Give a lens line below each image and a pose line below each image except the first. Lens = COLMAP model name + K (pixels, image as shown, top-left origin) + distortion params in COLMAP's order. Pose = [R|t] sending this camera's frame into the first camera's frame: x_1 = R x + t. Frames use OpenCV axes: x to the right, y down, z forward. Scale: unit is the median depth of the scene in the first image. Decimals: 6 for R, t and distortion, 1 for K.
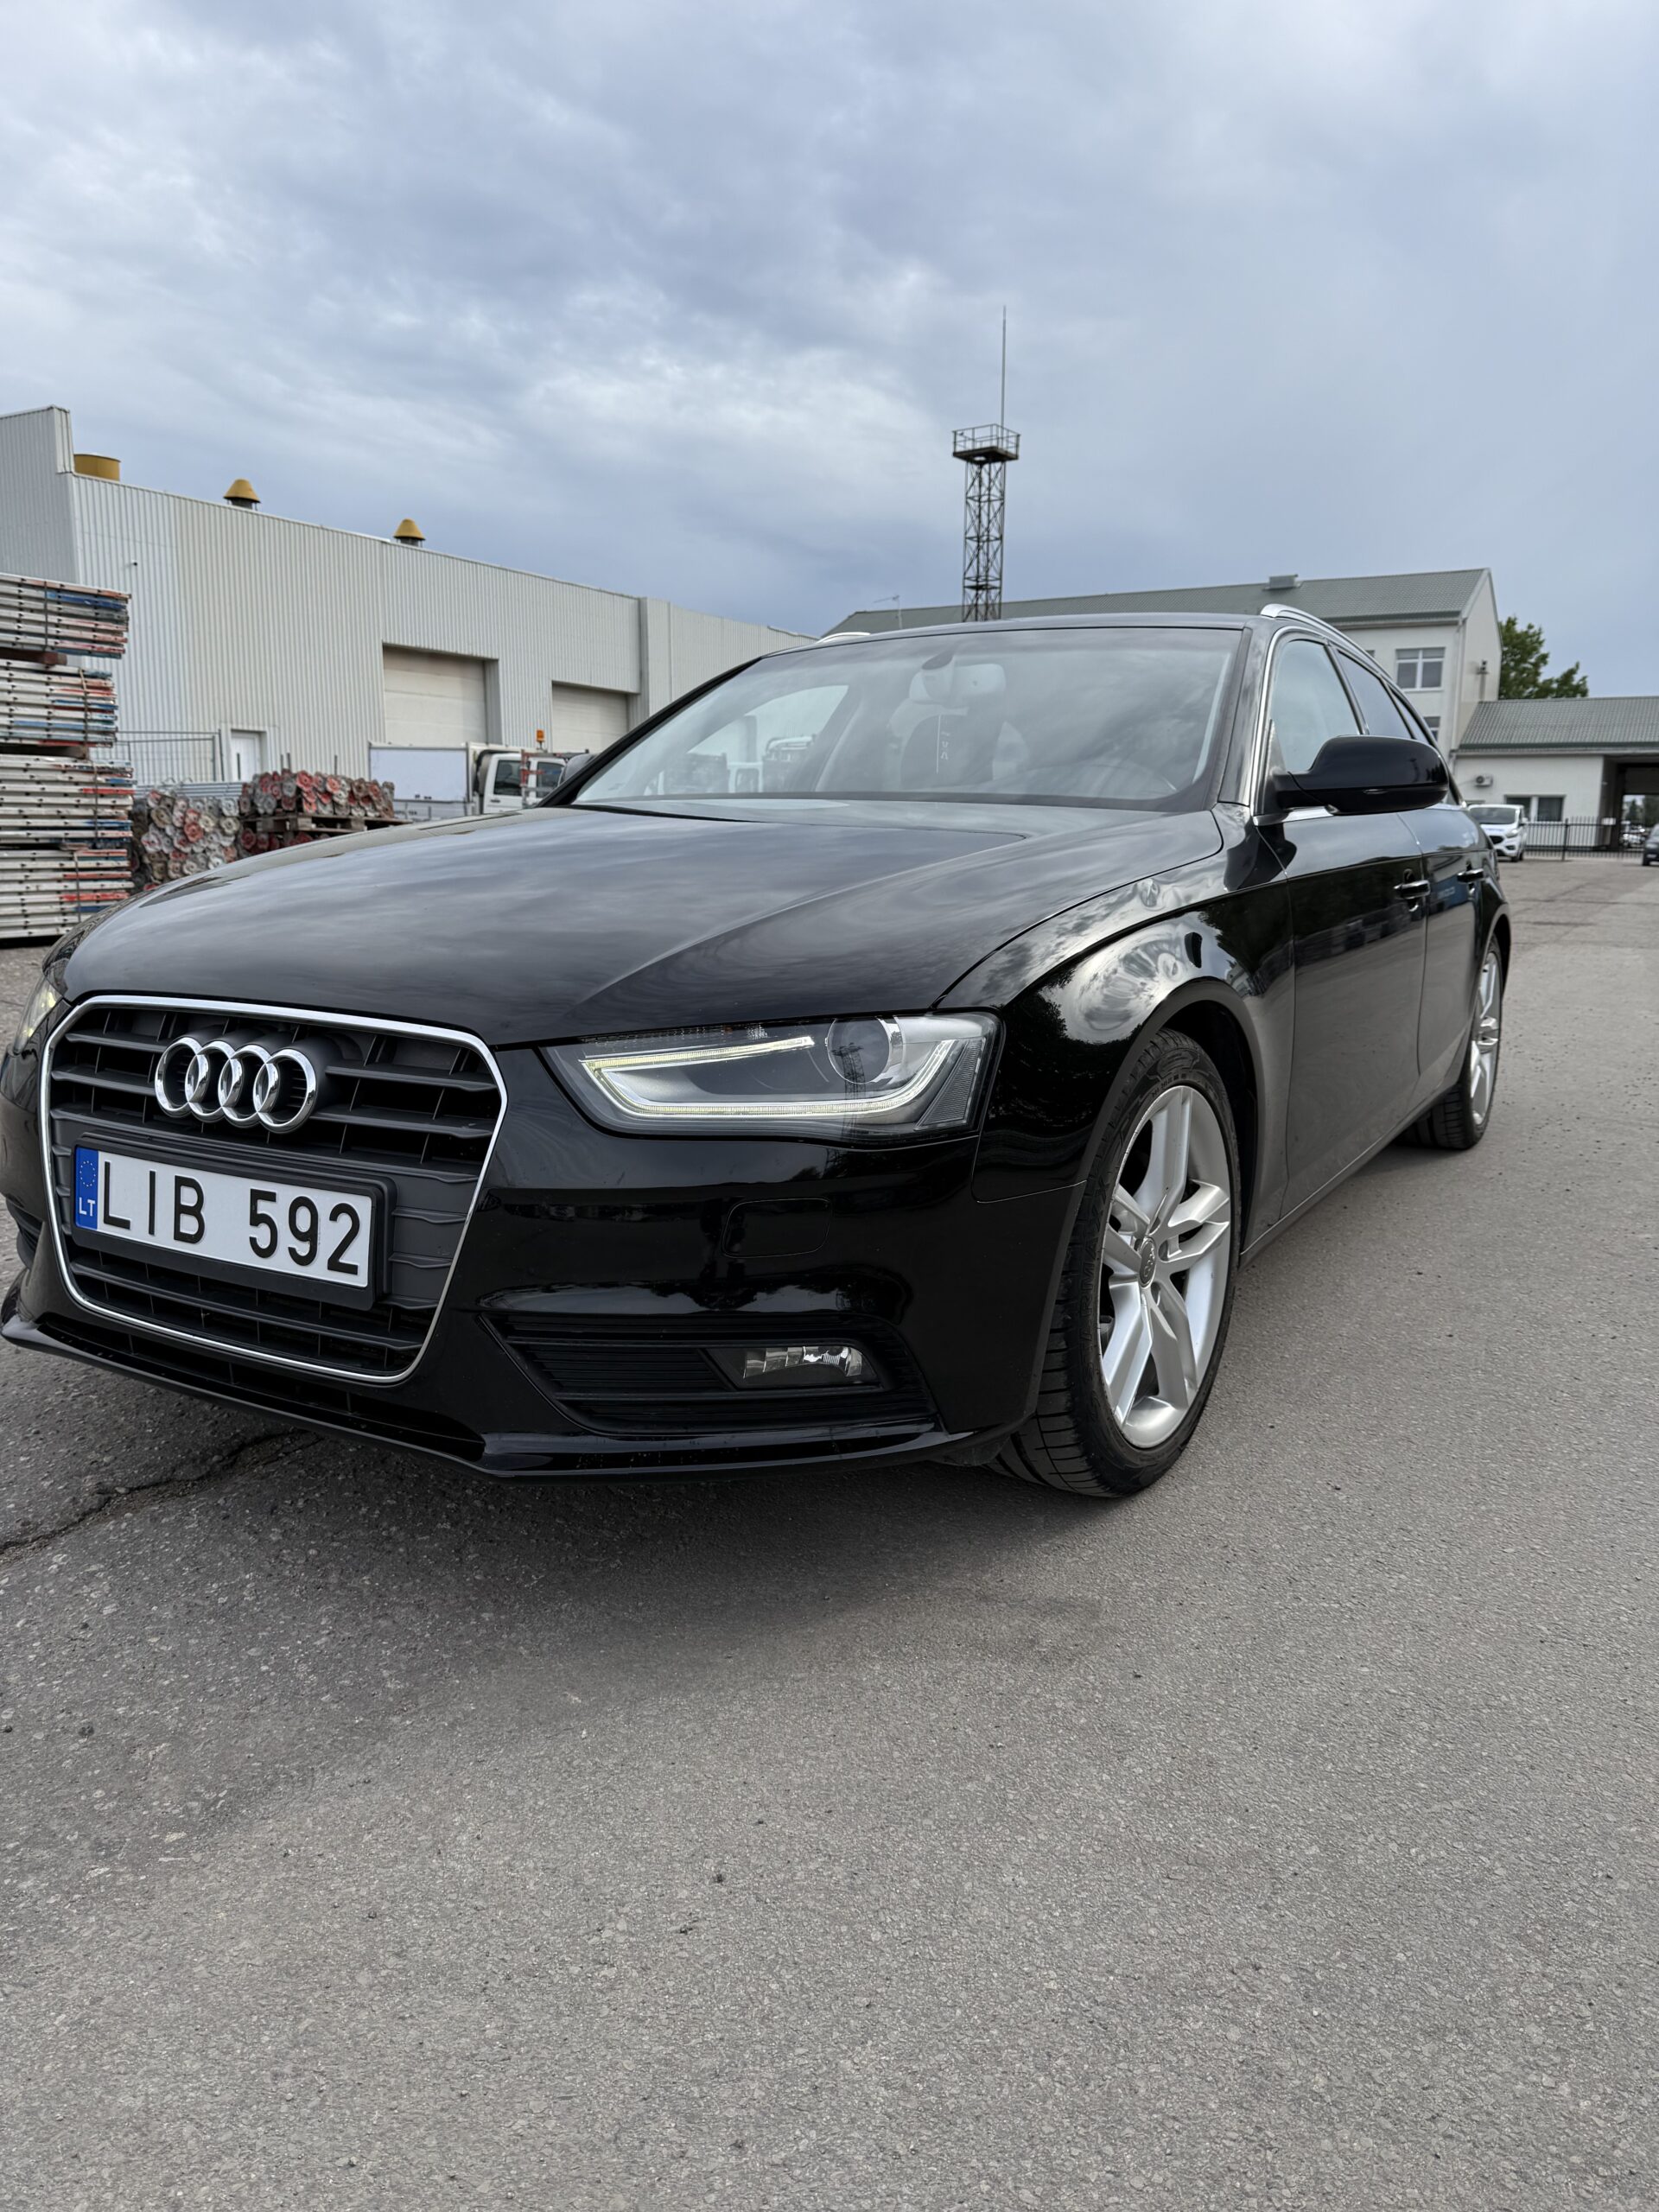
lens RADIAL K [[1553.3, 0, 829.5], [0, 1553.3, 1106.0], [0, 0, 1]] dist [0.015123, -0.035340]
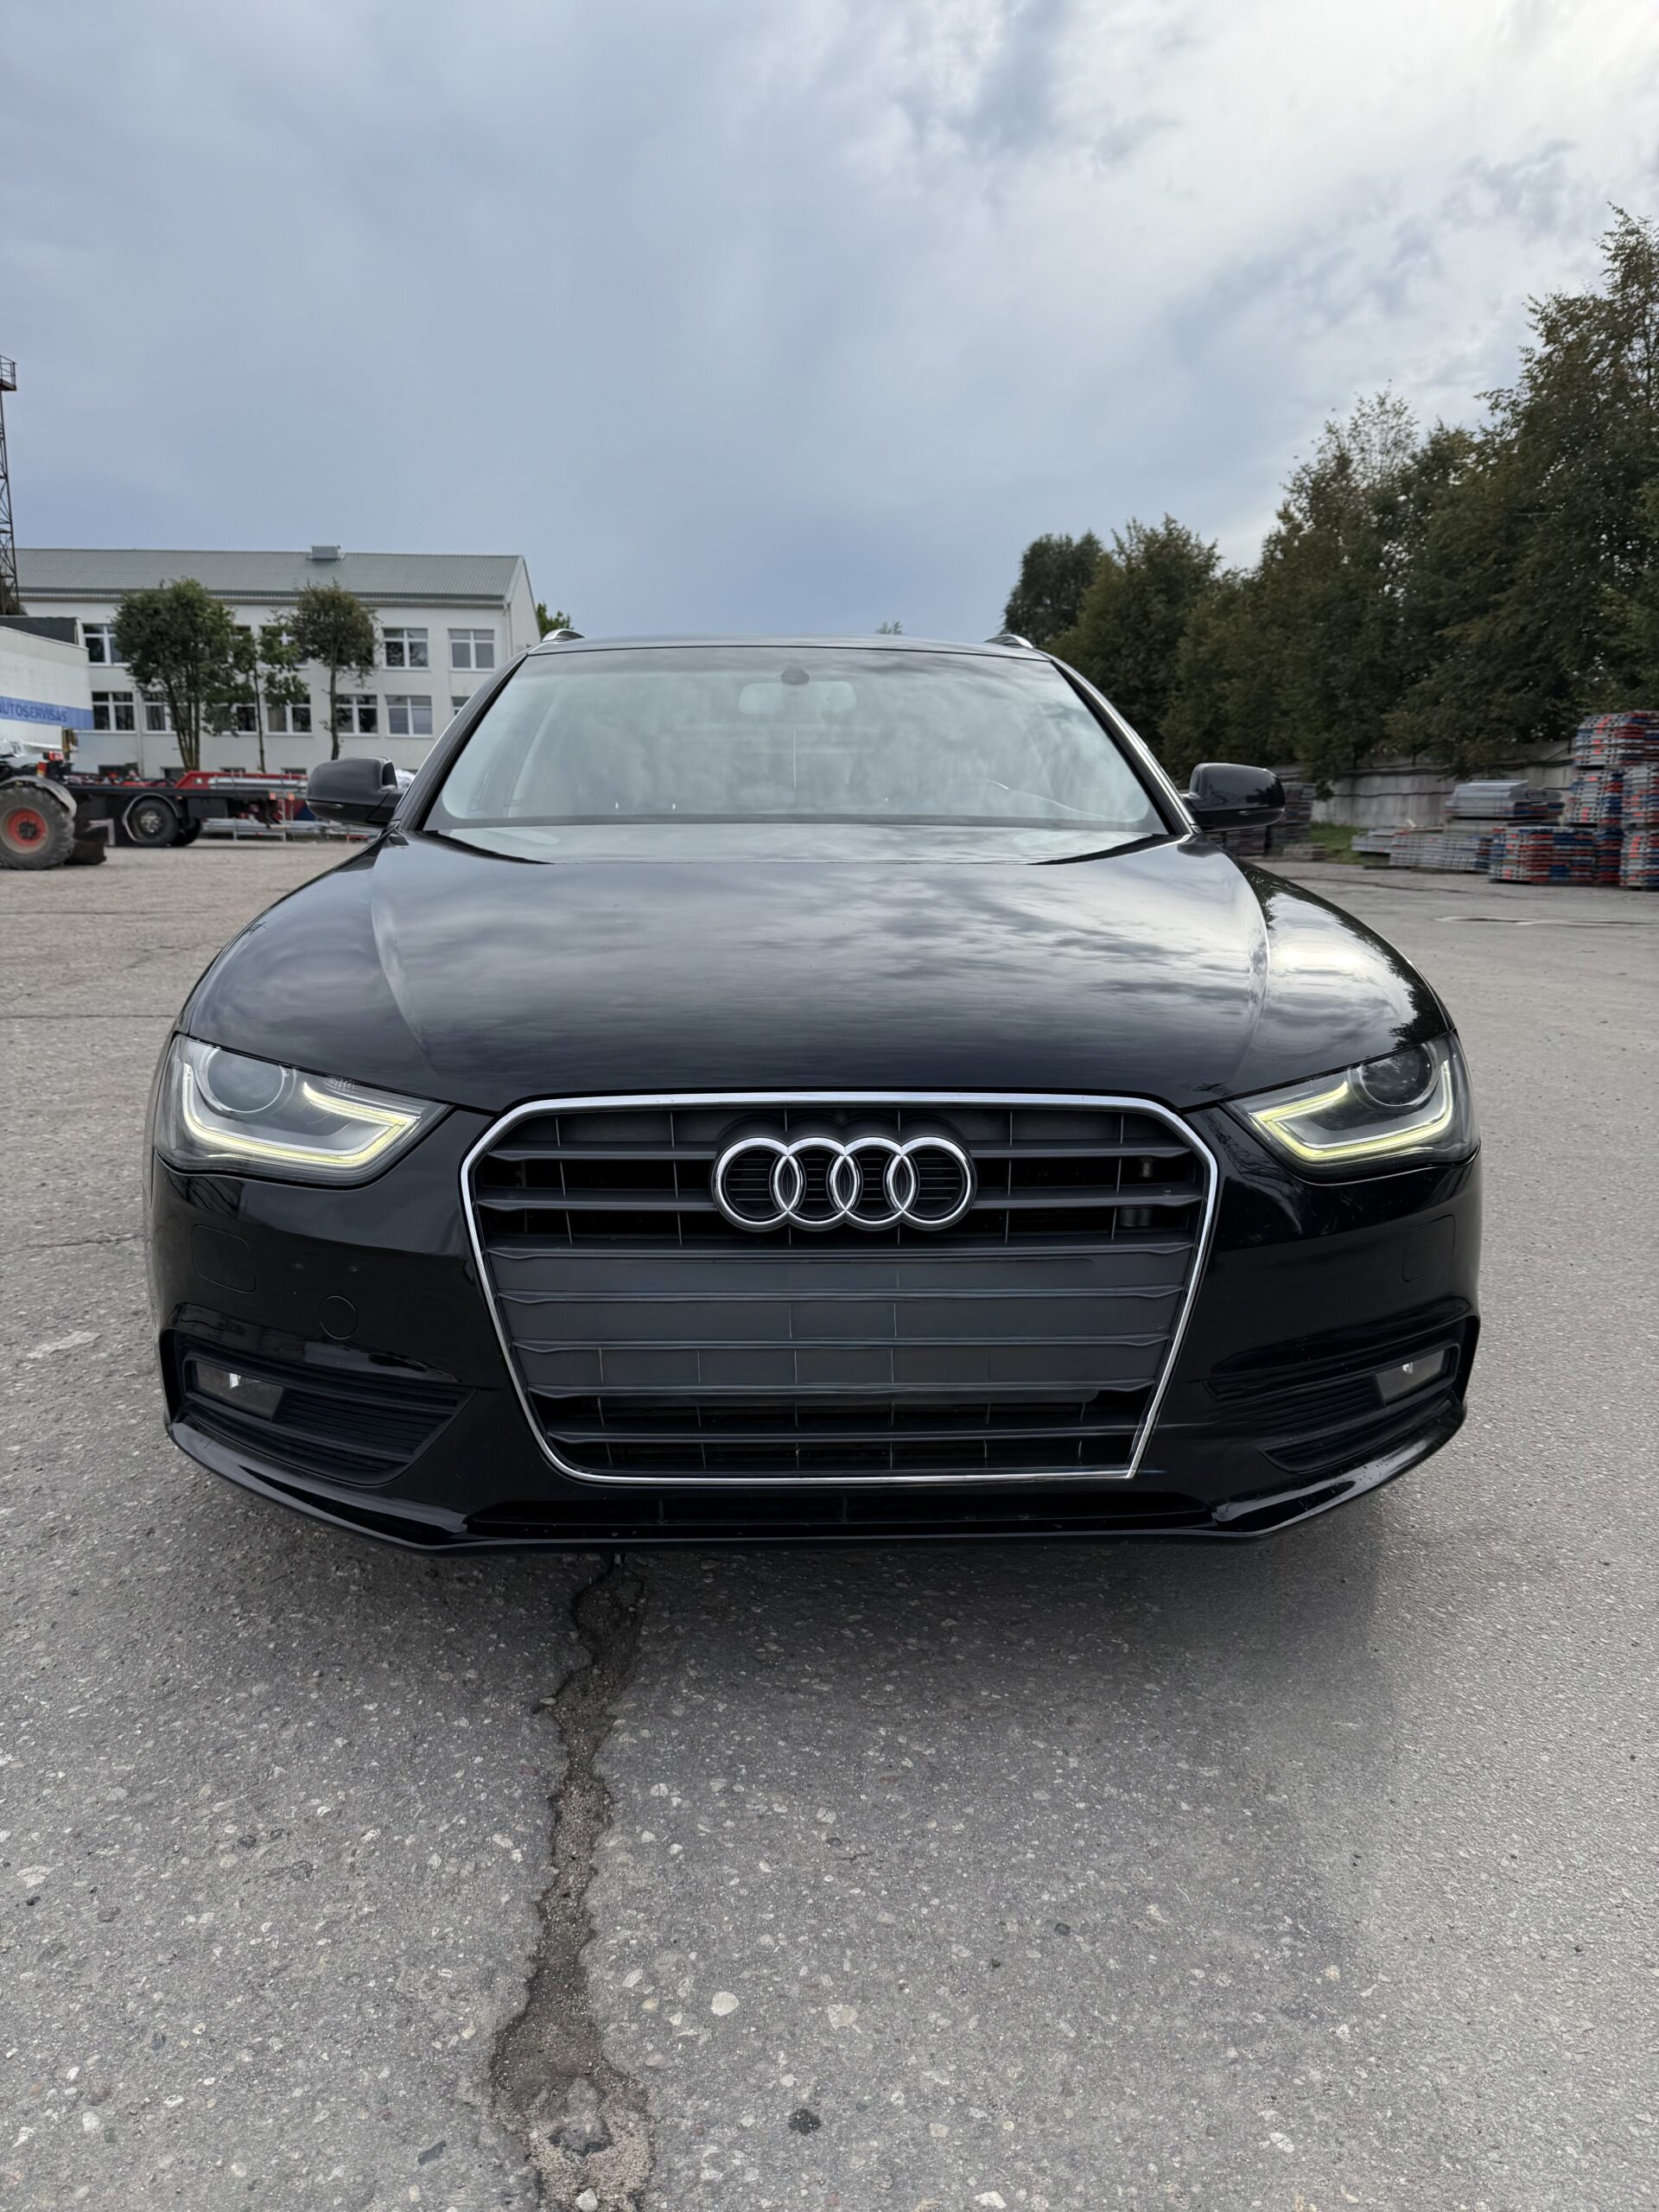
lens RADIAL K [[1553.3, 0, 829.5], [0, 1553.3, 1106.0], [0, 0, 1]] dist [0.015123, -0.035340]
pose [[0.835272, -0.105958, 0.539531, -0.833652], [0.097177, 0.994258, 0.044818, -0.094735], [-0.541181, 0.014995, 0.840772, 0.264264]]
